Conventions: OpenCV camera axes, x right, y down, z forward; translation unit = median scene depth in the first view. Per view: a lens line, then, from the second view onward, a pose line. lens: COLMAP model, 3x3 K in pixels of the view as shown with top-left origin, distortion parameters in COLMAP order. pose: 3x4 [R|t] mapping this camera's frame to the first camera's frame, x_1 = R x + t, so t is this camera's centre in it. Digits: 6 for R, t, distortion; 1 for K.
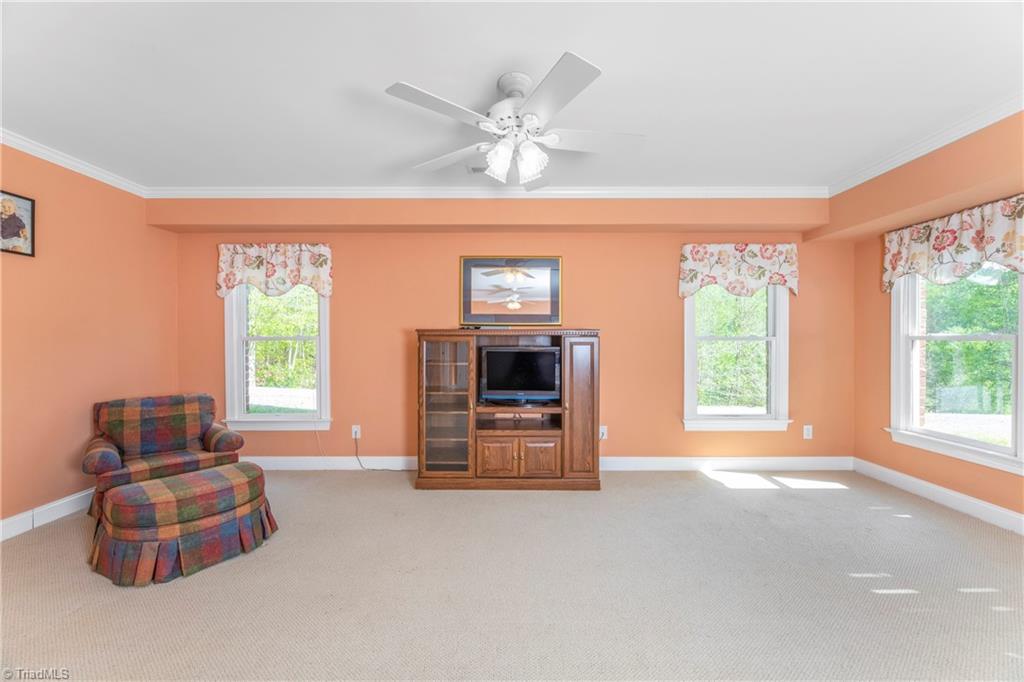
lens RADIAL K [[416.2, 0, 516.9], [0, 416.2, 339.7], [0, 0, 1]] dist [-0.001838, -0.000713]
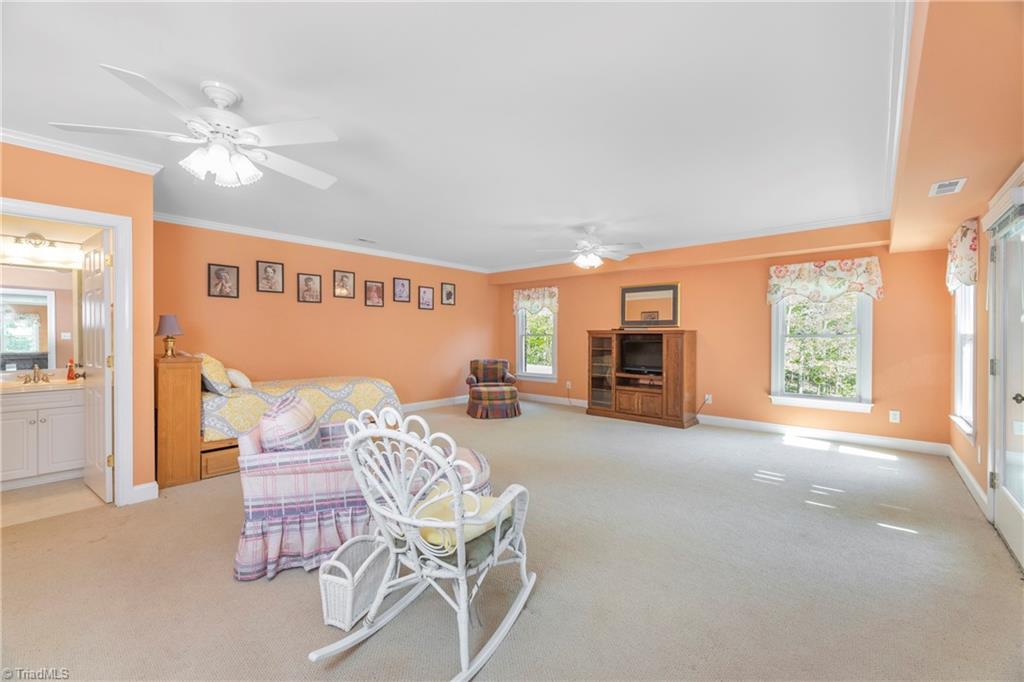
lens RADIAL K [[416.2, 0, 516.9], [0, 416.2, 339.7], [0, 0, 1]] dist [-0.001838, -0.000713]
pose [[0.753450, 0.008579, -0.657449, 0.701105], [-0.003589, 0.999954, 0.008936, 0.001379], [0.657495, -0.004374, 0.753446, -0.590500]]
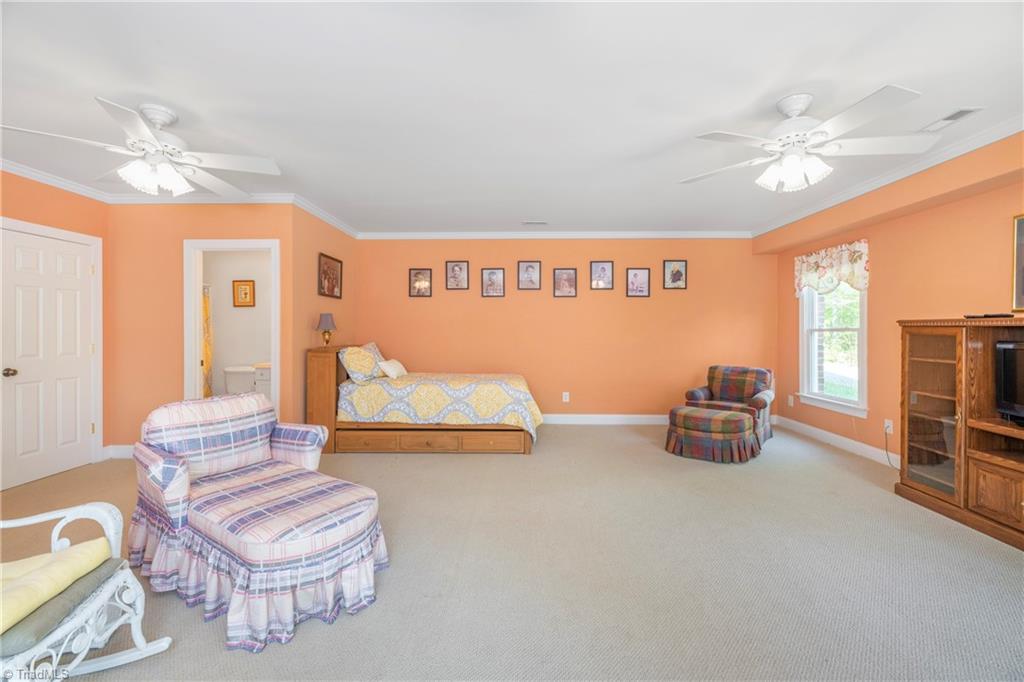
lens RADIAL K [[419.6, 0, 508.8], [0, 419.6, 333.3], [0, 0, 1]] dist [-0.001500, -0.000243]
pose [[-0.030267, 0.008494, -0.999506, 0.646141], [-0.004503, 0.999953, 0.008634, -0.000457], [0.999532, 0.004762, -0.030227, 0.152687]]
